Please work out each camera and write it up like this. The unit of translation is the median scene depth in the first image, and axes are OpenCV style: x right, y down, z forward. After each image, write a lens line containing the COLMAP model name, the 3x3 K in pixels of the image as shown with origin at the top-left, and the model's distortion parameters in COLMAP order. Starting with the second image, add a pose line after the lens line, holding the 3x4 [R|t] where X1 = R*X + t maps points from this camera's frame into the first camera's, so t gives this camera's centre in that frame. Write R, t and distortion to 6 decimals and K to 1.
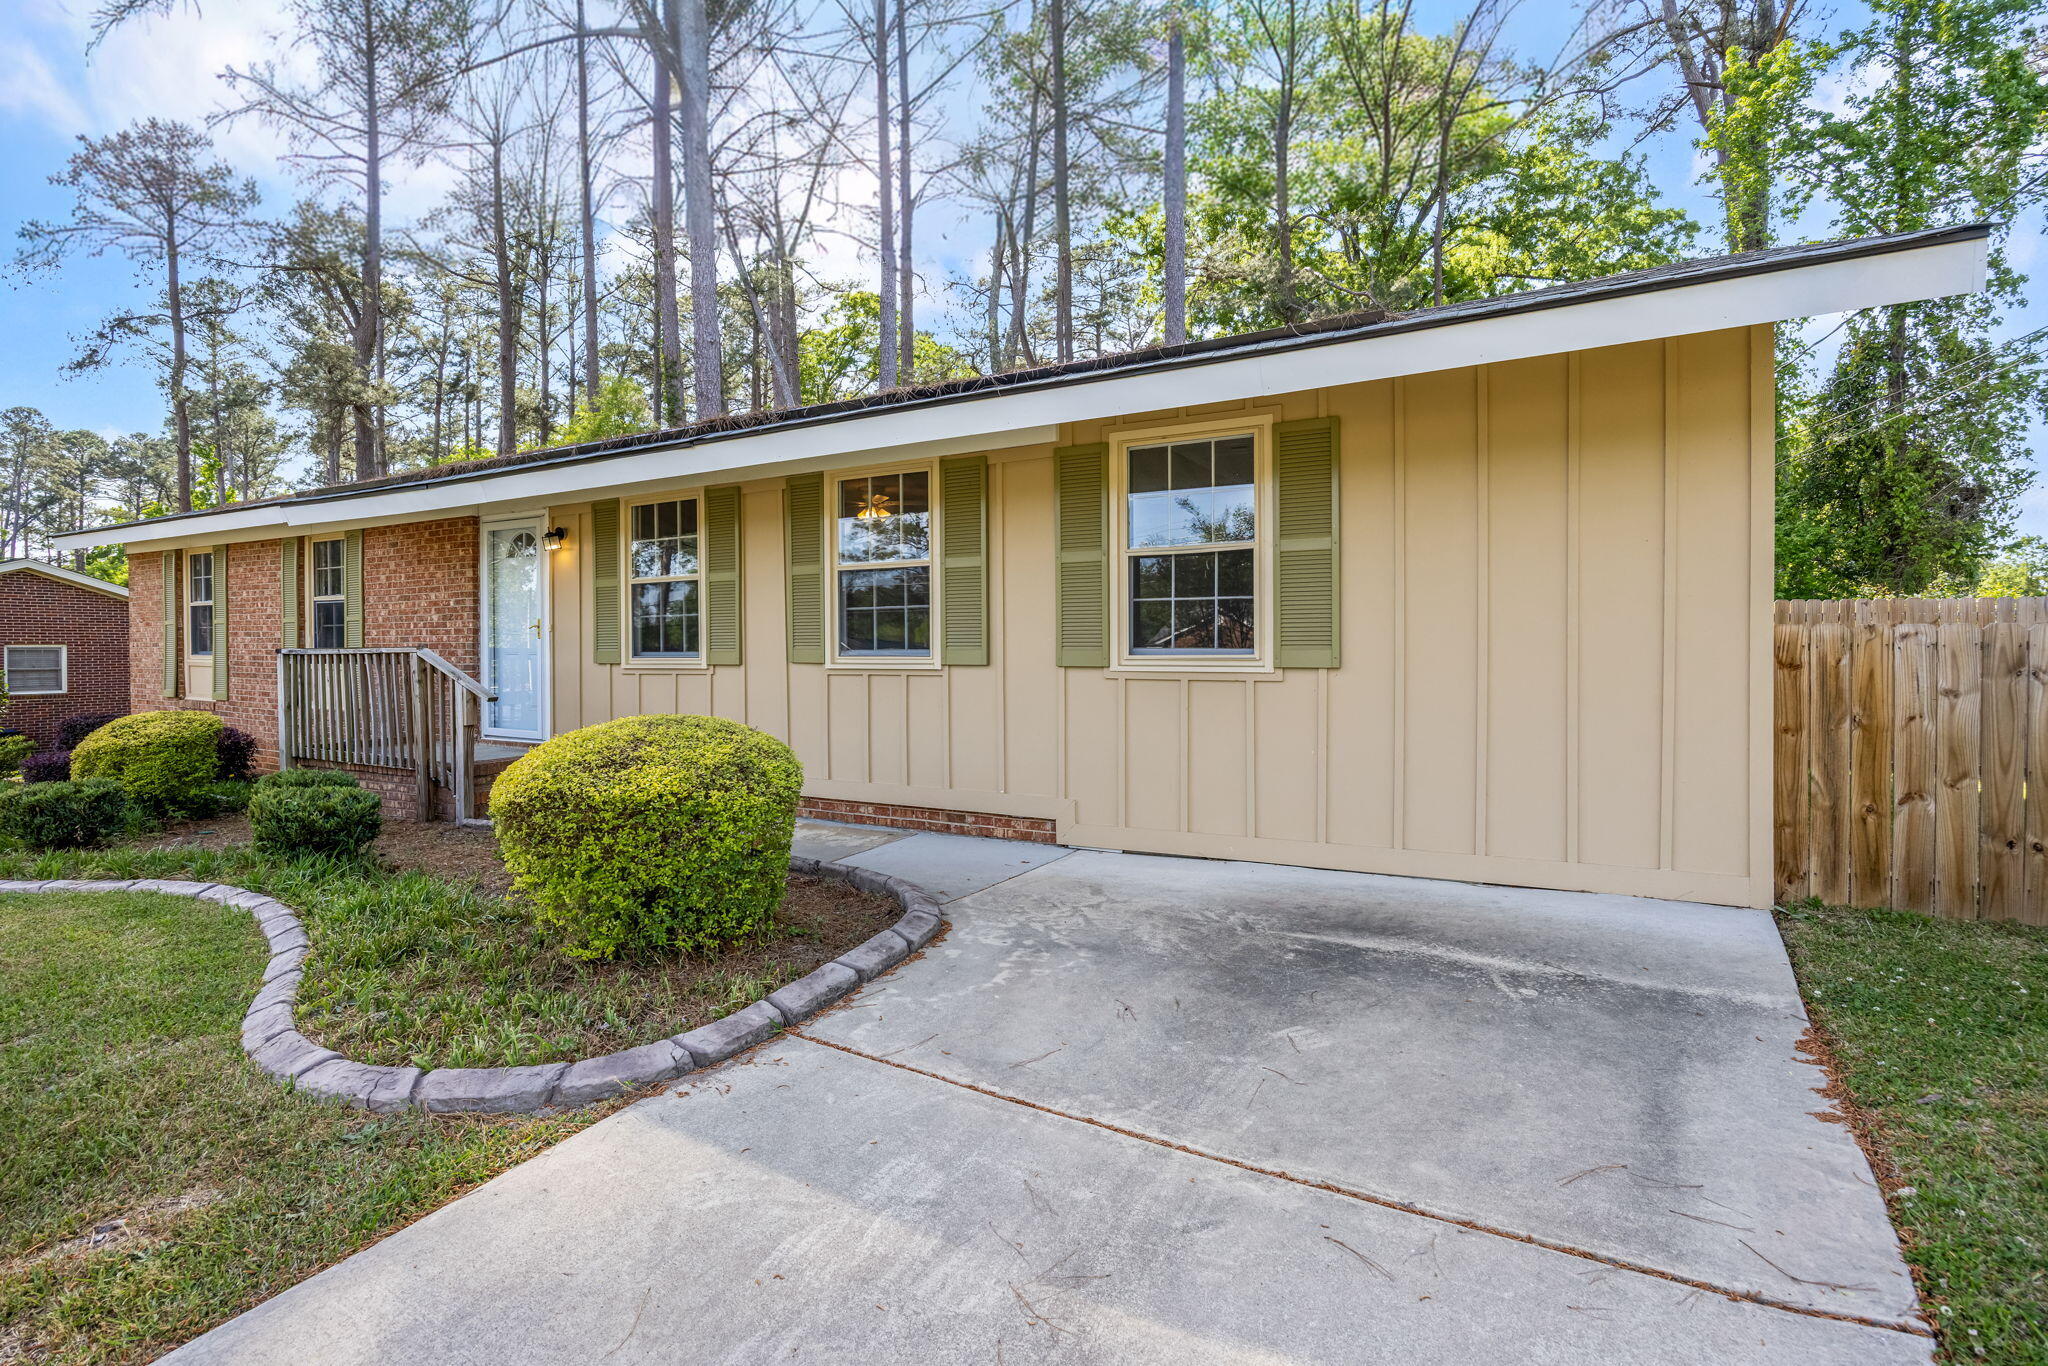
lens RADIAL K [[820.8, 0, 1051.1], [0, 820.8, 673.8], [0, 0, 1]] dist [-0.001375, -0.000051]
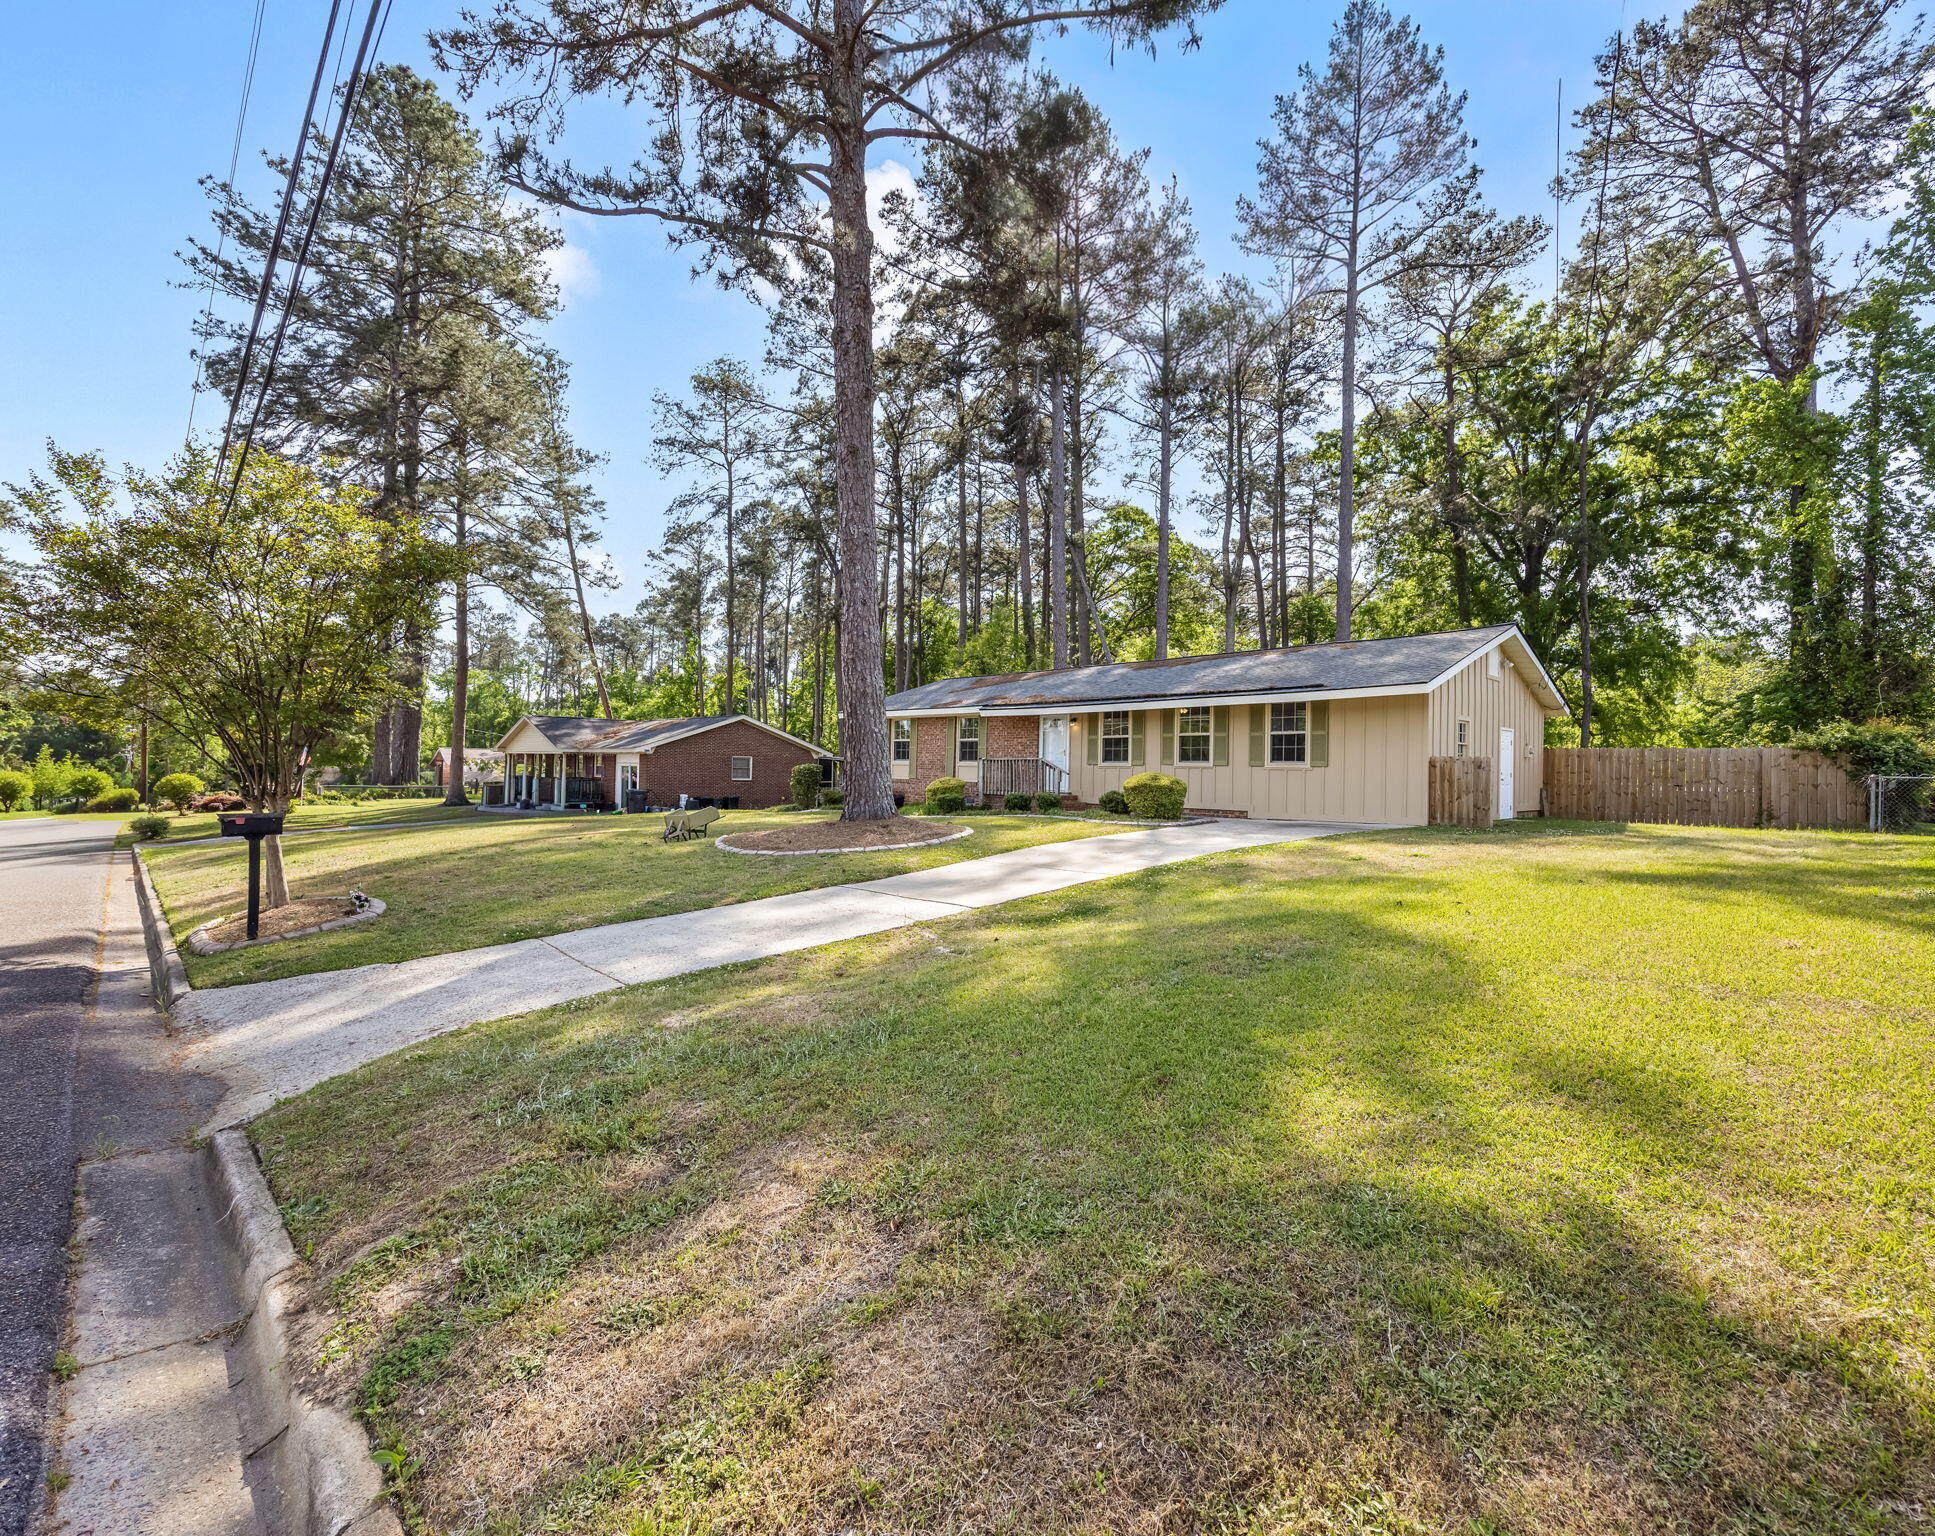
lens RADIAL K [[917.0, 0, 964.9], [0, 917.0, 780.7], [0, 0, 1]] dist [-0.023661, -0.000613]
pose [[0.945596, 0.025940, -0.324308, 0.041579], [-0.035770, 0.999062, -0.024386, 0.062465], [0.323371, 0.034660, 0.945637, -0.988948]]
